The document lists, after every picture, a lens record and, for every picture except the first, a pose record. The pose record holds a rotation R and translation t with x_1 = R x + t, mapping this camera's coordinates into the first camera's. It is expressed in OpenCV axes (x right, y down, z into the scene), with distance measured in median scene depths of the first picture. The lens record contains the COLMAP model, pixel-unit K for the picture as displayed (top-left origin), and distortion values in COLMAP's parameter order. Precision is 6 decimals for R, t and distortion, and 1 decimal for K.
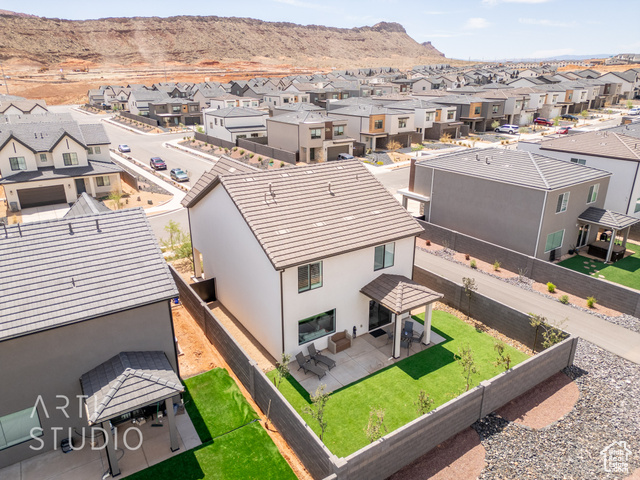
lens RADIAL K [[448.0, 0, 320.6], [0, 448.0, 239.8], [0, 0, 1]] dist [0.069836, -0.057775]
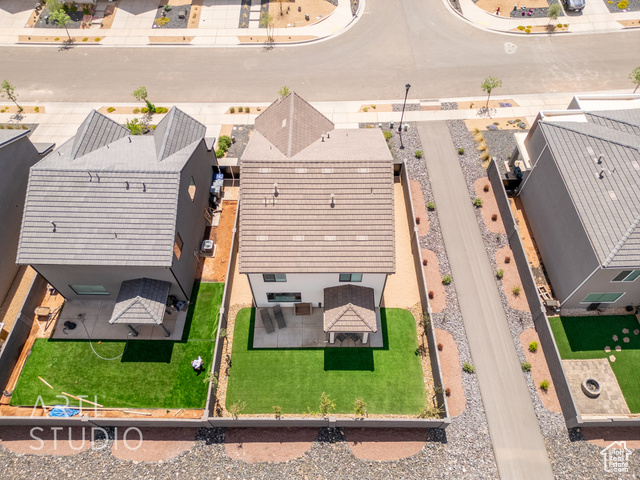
lens RADIAL K [[448.0, 0, 320.6], [0, 448.0, 238.6], [0, 0, 1]] dist [0.069836, -0.057775]
pose [[0.832060, 0.458219, -0.312590, 0.379462], [-0.189308, 0.764294, 0.616456, -0.705005], [0.521382, -0.453752, 0.722683, 0.170339]]
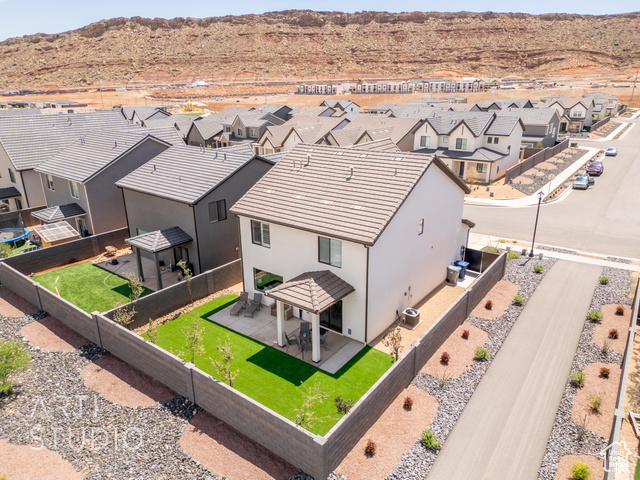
lens RADIAL K [[448.0, 0, 321.0], [0, 448.0, 239.1], [0, 0, 1]] dist [0.069836, -0.057775]
pose [[0.327846, 0.310448, -0.892267, 0.910103], [-0.318070, 0.925599, 0.205176, -0.162235], [0.889578, 0.216537, 0.402198, 0.594113]]
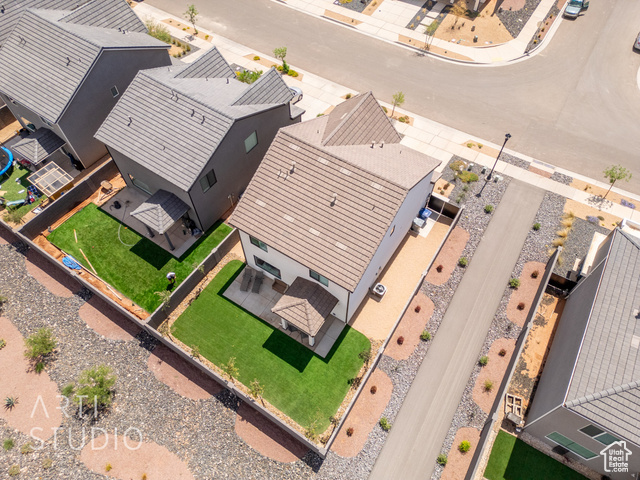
lens RADIAL K [[448.0, 0, 321.4], [0, 448.0, 238.9], [0, 0, 1]] dist [0.069836, -0.057775]
pose [[0.398043, 0.757935, -0.516813, 0.644553], [-0.317825, 0.642412, 0.697348, -0.800892], [0.860551, -0.113318, 0.496599, 0.432352]]
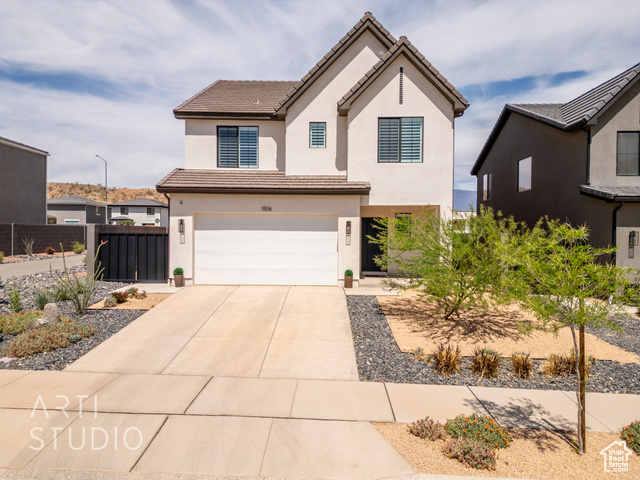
lens RADIAL K [[448.0, 0, 321.5], [0, 448.0, 243.1], [0, 0, 1]] dist [0.069836, -0.057775]
pose [[-0.824137, -0.018601, 0.566085, -0.546484], [0.188689, 0.933351, 0.305373, -0.145093], [-0.534036, 0.358483, -0.765699, 1.796946]]
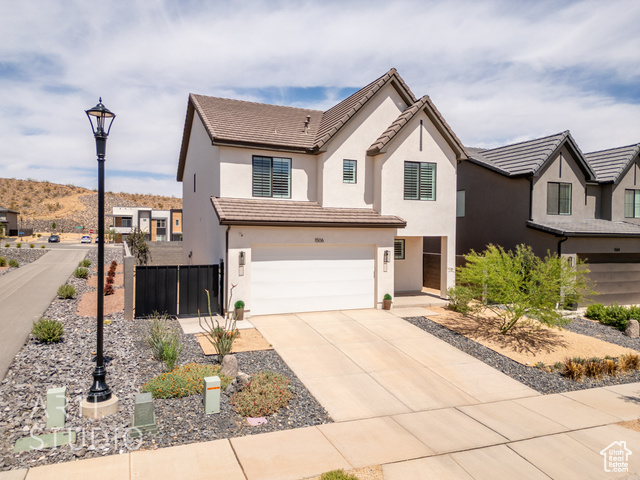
lens RADIAL K [[448.0, 0, 321.5], [0, 448.0, 241.1], [0, 0, 1]] dist [0.069836, -0.057775]
pose [[-0.982202, -0.013822, 0.187316, -0.288788], [0.055443, 0.931514, 0.359454, -0.239368], [-0.179456, 0.363442, -0.914169, 1.933078]]
